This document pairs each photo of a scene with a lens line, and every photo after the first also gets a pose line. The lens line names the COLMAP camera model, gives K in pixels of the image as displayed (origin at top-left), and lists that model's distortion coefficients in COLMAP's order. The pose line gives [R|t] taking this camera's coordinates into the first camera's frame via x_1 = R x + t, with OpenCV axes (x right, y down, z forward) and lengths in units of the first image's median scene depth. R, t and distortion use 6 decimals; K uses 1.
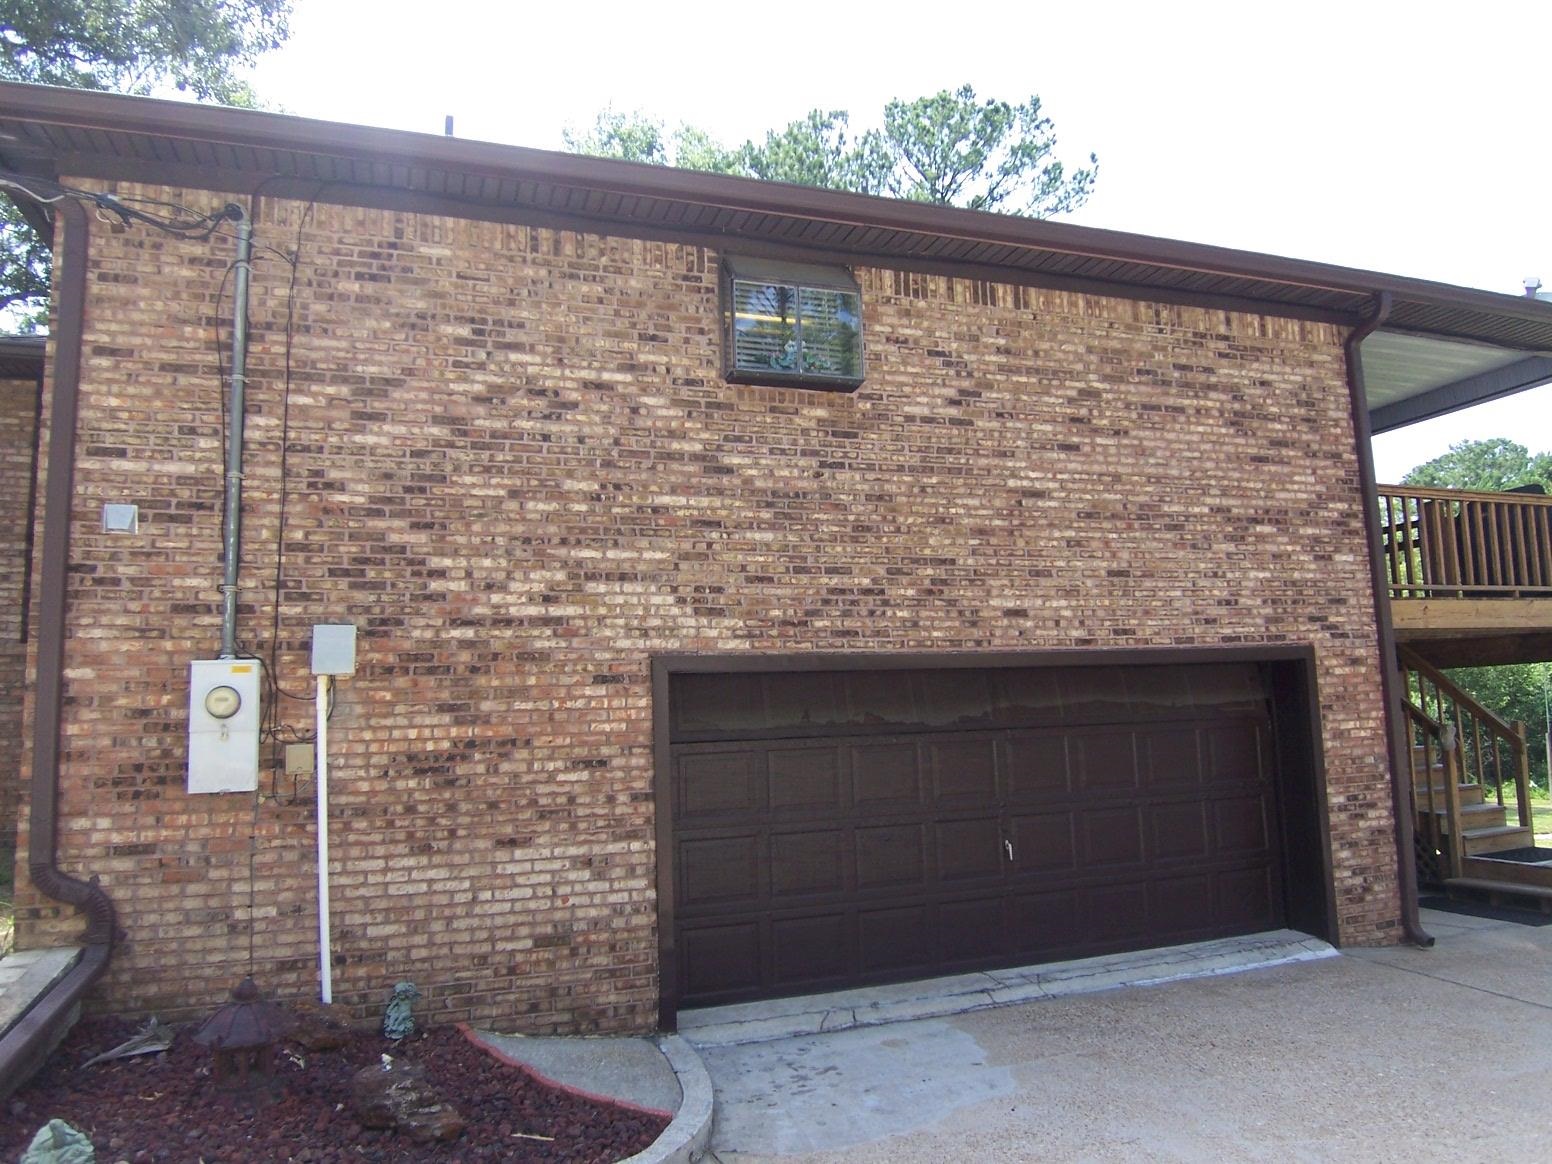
lens RADIAL K [[1037.8, 0, 779.6], [0, 1037.8, 578.6], [0, 0, 1]] dist [-0.013333, -0.043935]
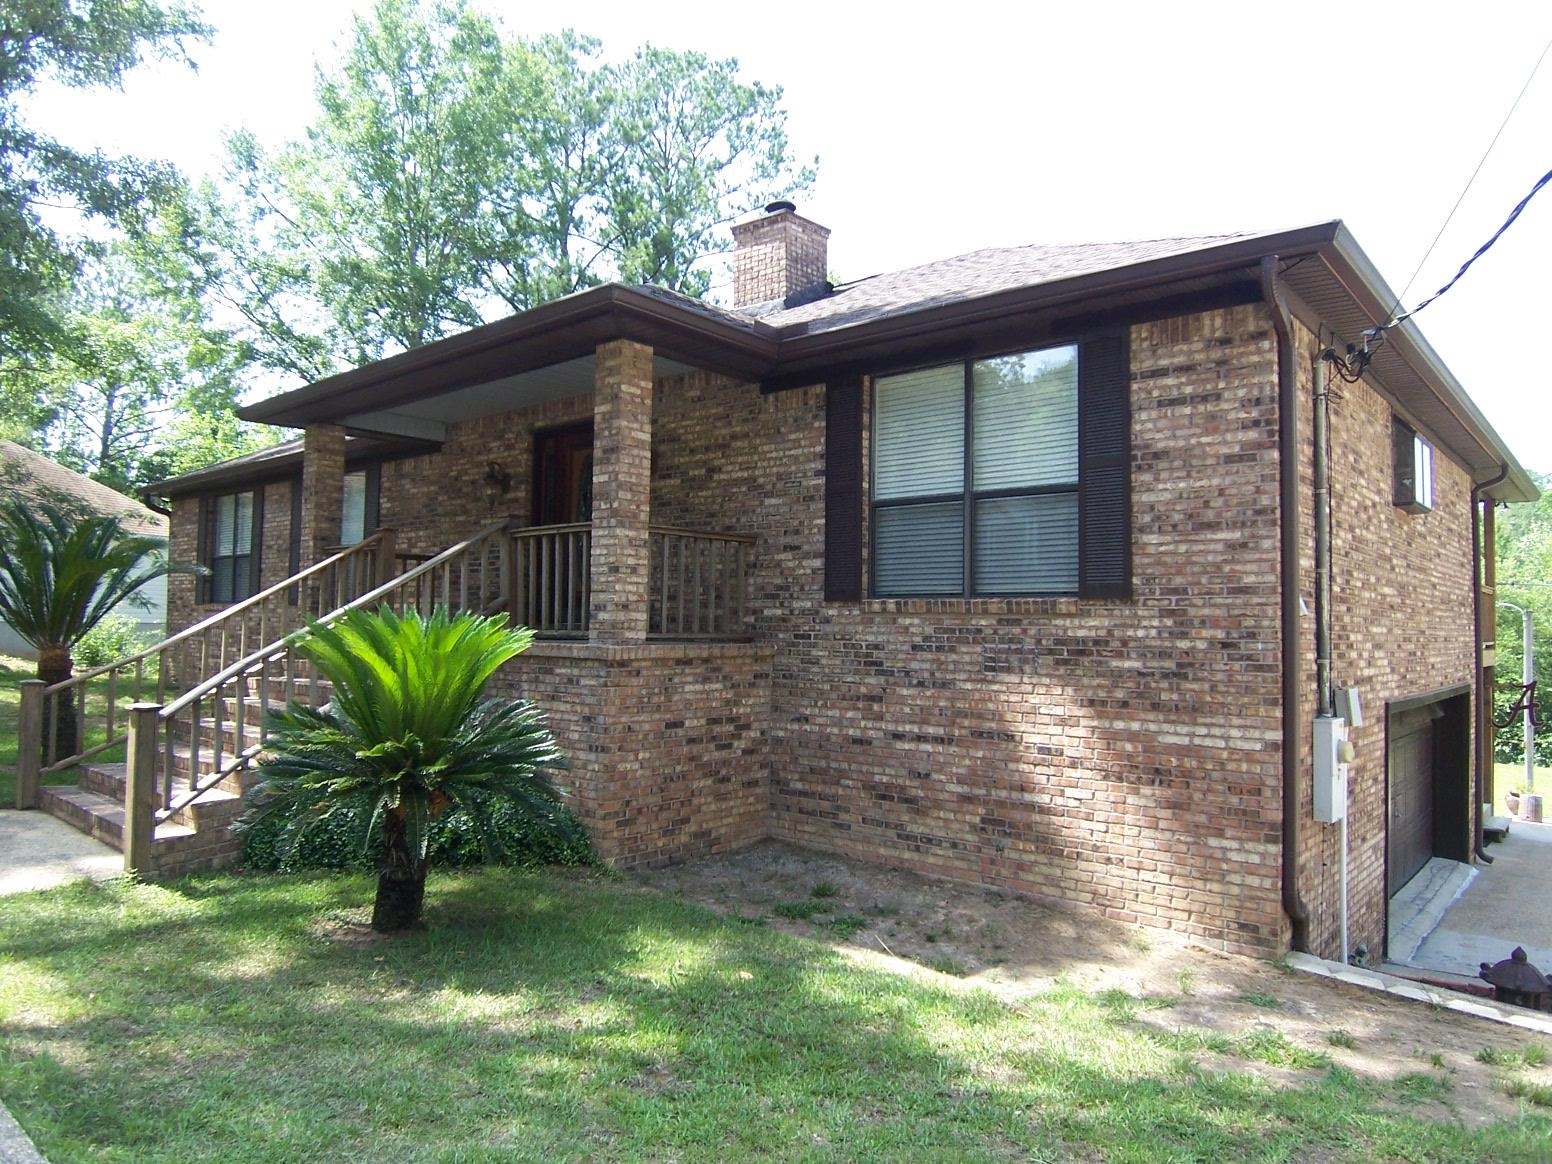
lens RADIAL K [[1037.8, 0, 767.0], [0, 1037.8, 577.0], [0, 0, 1]] dist [-0.013333, -0.043935]
pose [[0.865900, 0.070409, 0.495237, -1.345539], [-0.106999, 0.993200, 0.045876, -0.059601], [-0.488640, -0.092714, 0.867546, 0.182102]]
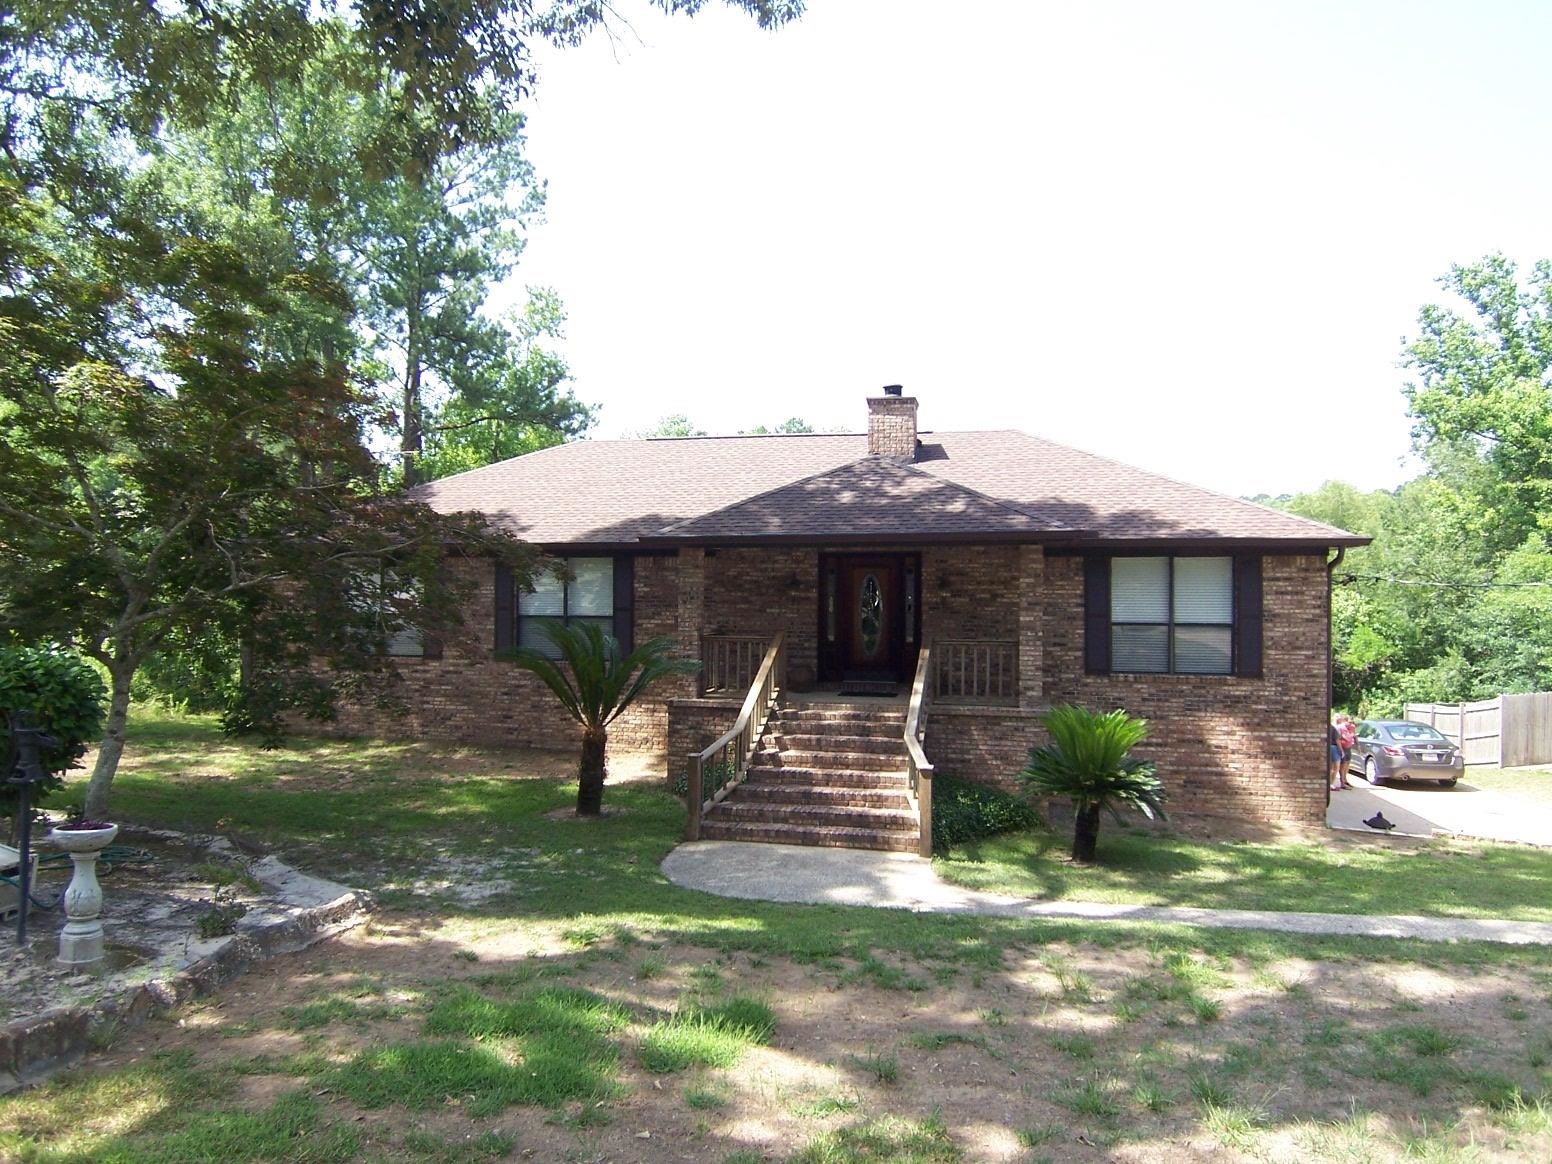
lens RADIAL K [[1037.8, 0, 774.0], [0, 1037.8, 578.2], [0, 0, 1]] dist [-0.013333, -0.043935]
pose [[0.523092, 0.047125, 0.850973, -3.341350], [-0.131578, 0.990965, 0.026003, -0.184383], [-0.842058, -0.125572, 0.524566, 0.697245]]
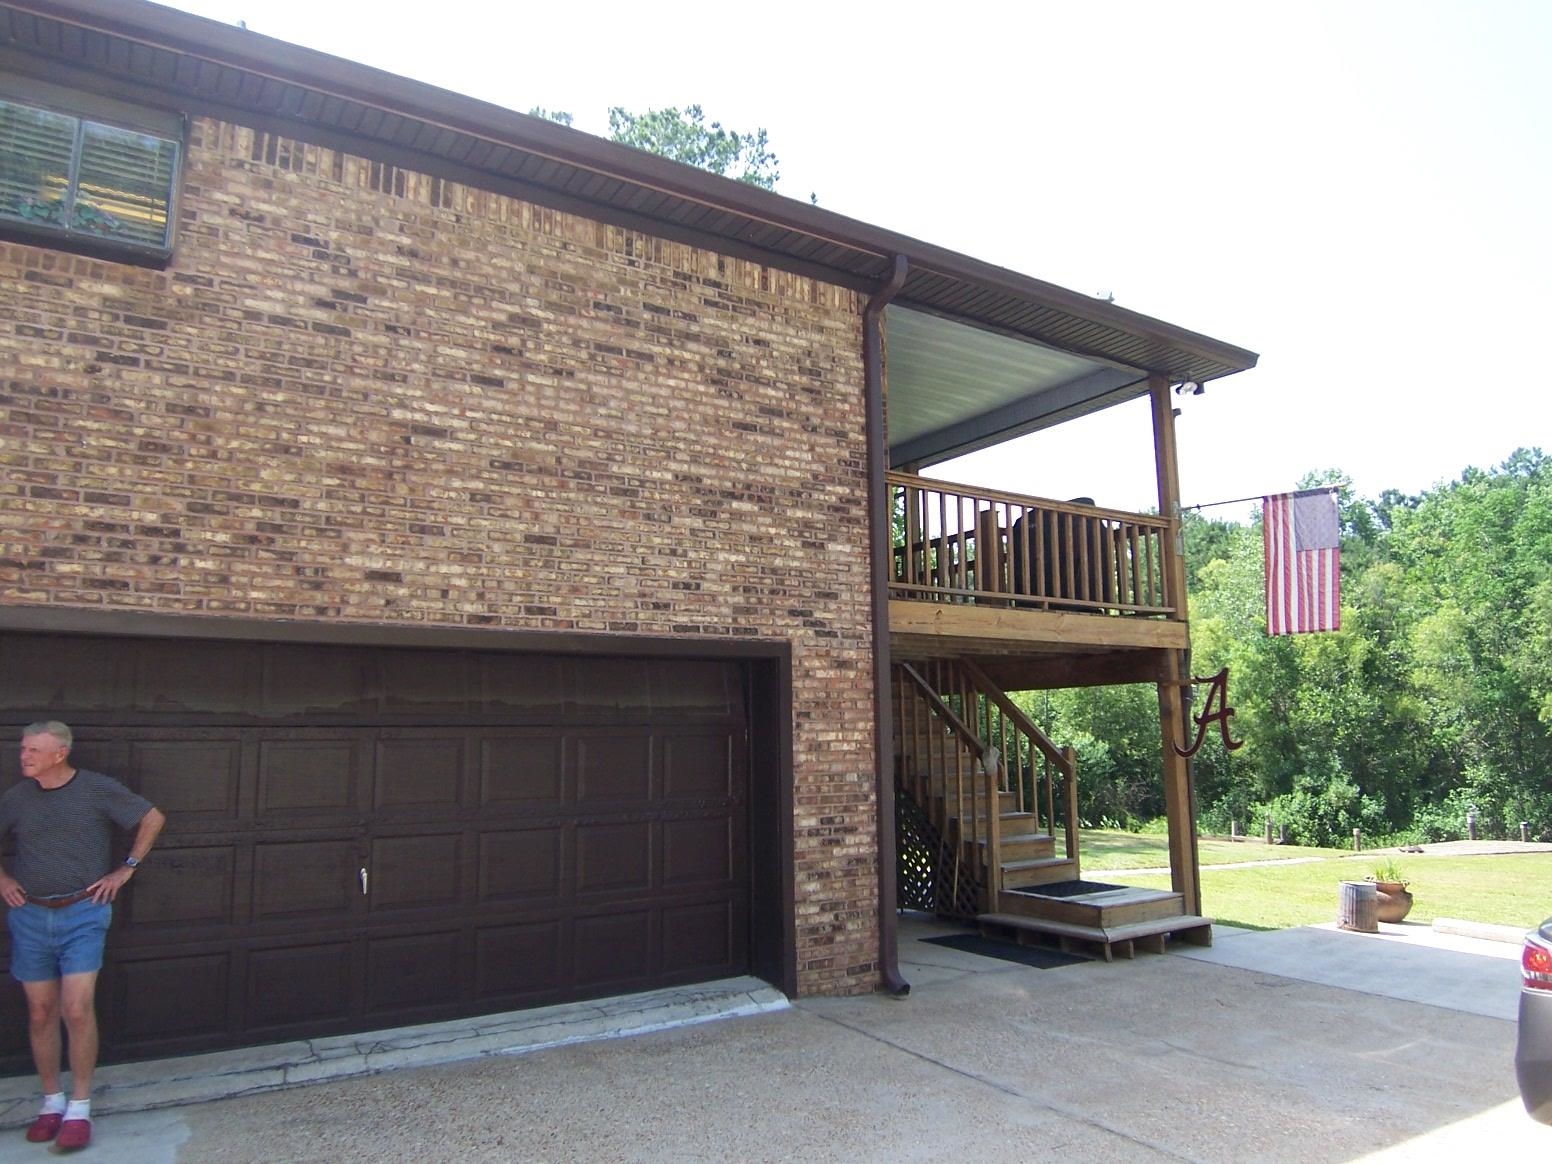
lens RADIAL K [[1037.8, 0, 784.1], [0, 1037.8, 577.2], [0, 0, 1]] dist [-0.013333, -0.043935]
pose [[0.970218, 0.058681, 0.235020, 0.332586], [-0.050613, 0.997908, -0.040218, 0.049236], [-0.236889, 0.027125, 0.971158, 0.165998]]
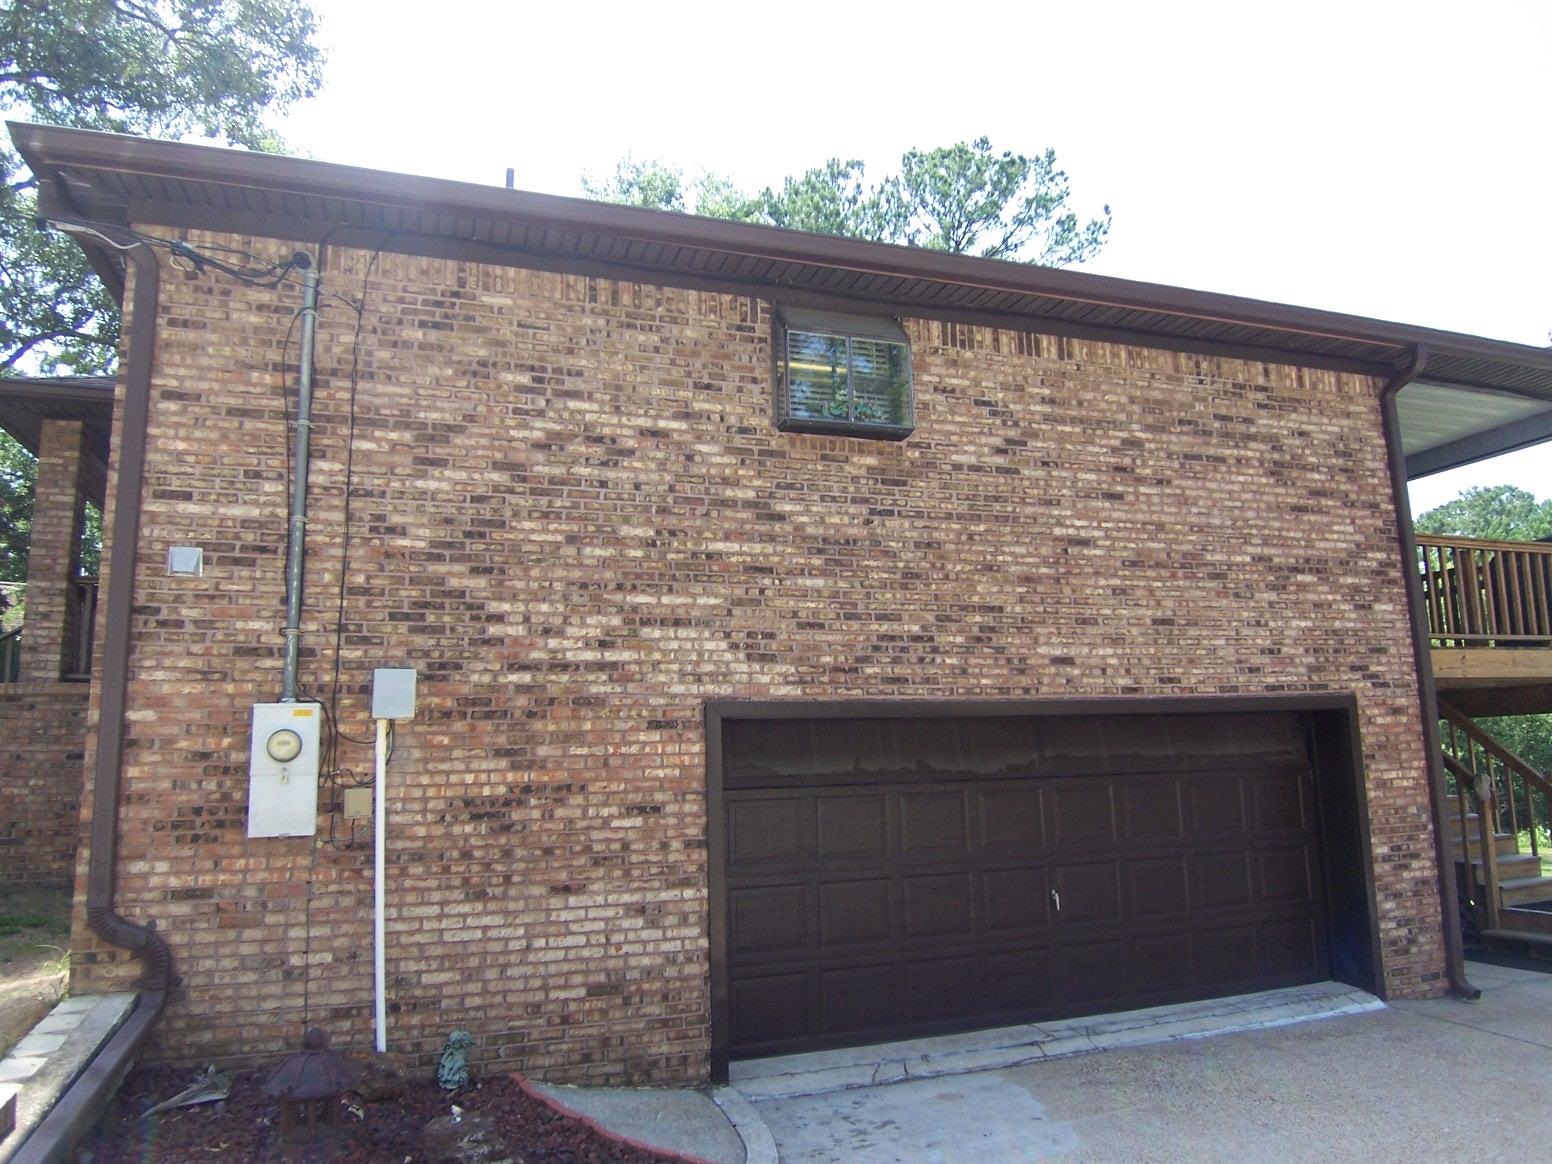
lens RADIAL K [[1037.8, 0, 779.7], [0, 1037.8, 578.1], [0, 0, 1]] dist [-0.013333, -0.043935]
pose [[0.999968, 0.007111, -0.003799, -0.041868], [-0.007260, 0.999145, -0.040712, -0.003809], [0.003506, 0.040738, 0.999164, -0.004582]]
